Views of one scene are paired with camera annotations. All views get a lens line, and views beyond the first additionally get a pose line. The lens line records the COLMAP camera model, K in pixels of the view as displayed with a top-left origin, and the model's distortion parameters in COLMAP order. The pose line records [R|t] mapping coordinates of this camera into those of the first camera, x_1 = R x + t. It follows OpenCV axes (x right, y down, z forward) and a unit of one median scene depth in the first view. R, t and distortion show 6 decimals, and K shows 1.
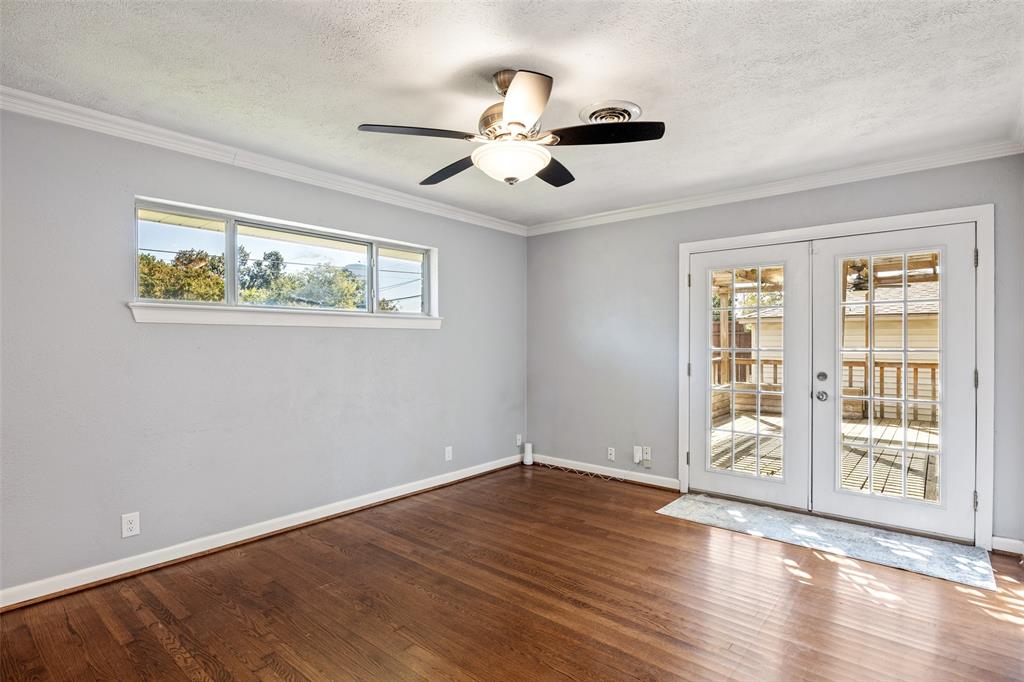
lens RADIAL K [[516.2, 0, 512.0], [0, 516.2, 341.0], [0, 0, 1]] dist [0.000784, -0.000103]
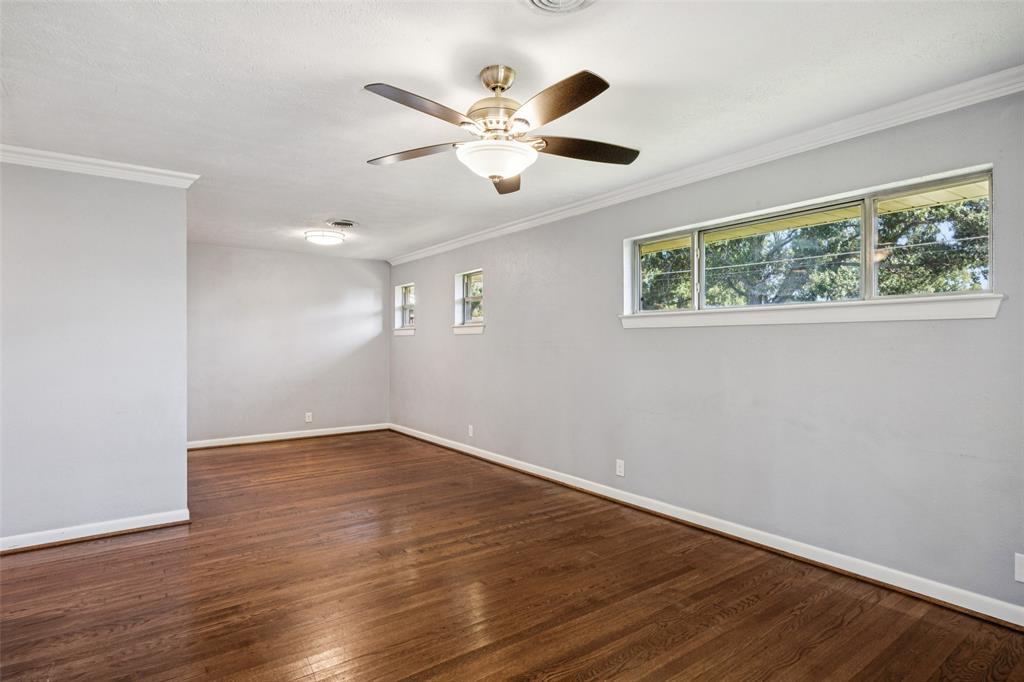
lens RADIAL K [[533.6, 0, 494.4], [0, 533.6, 341.9], [0, 0, 1]] dist [0.000654, 0.000547]
pose [[-0.247120, -0.007057, -0.968959, 0.801317], [-0.005666, 0.999967, -0.005838, 0.015693], [0.968968, 0.004048, -0.247152, 1.035917]]
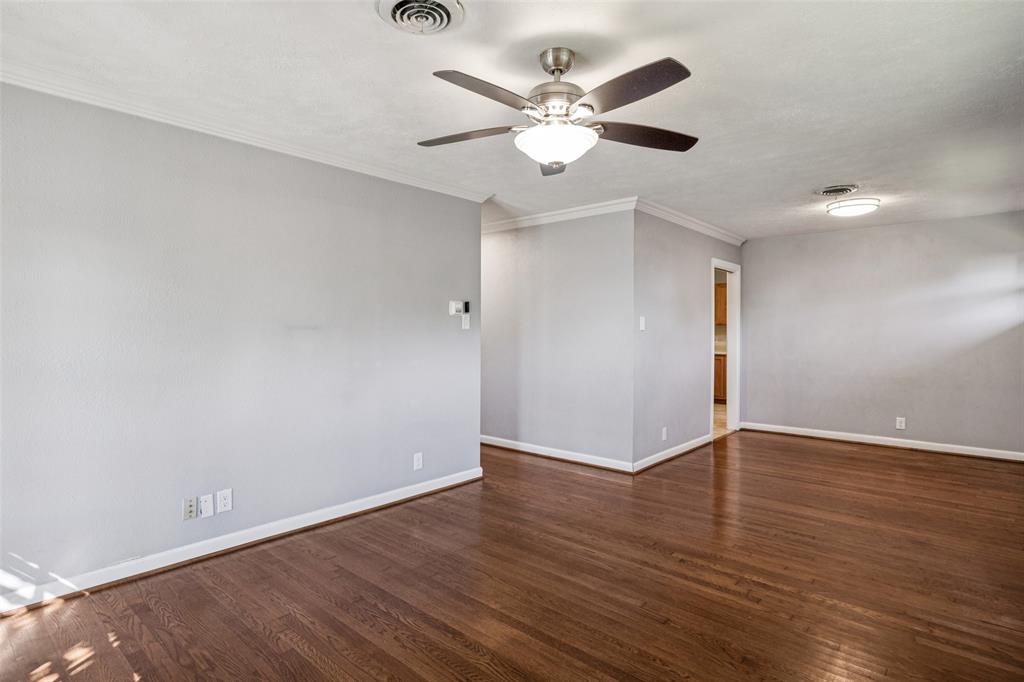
lens RADIAL K [[534.4, 0, 510.1], [0, 534.4, 325.3], [0, 0, 1]] dist [0.000917, -0.000003]
pose [[-0.999773, -0.008042, 0.019742, 0.048412], [-0.008080, 0.999966, -0.001856, 0.001283], [-0.019726, -0.002016, -0.999803, 1.657107]]
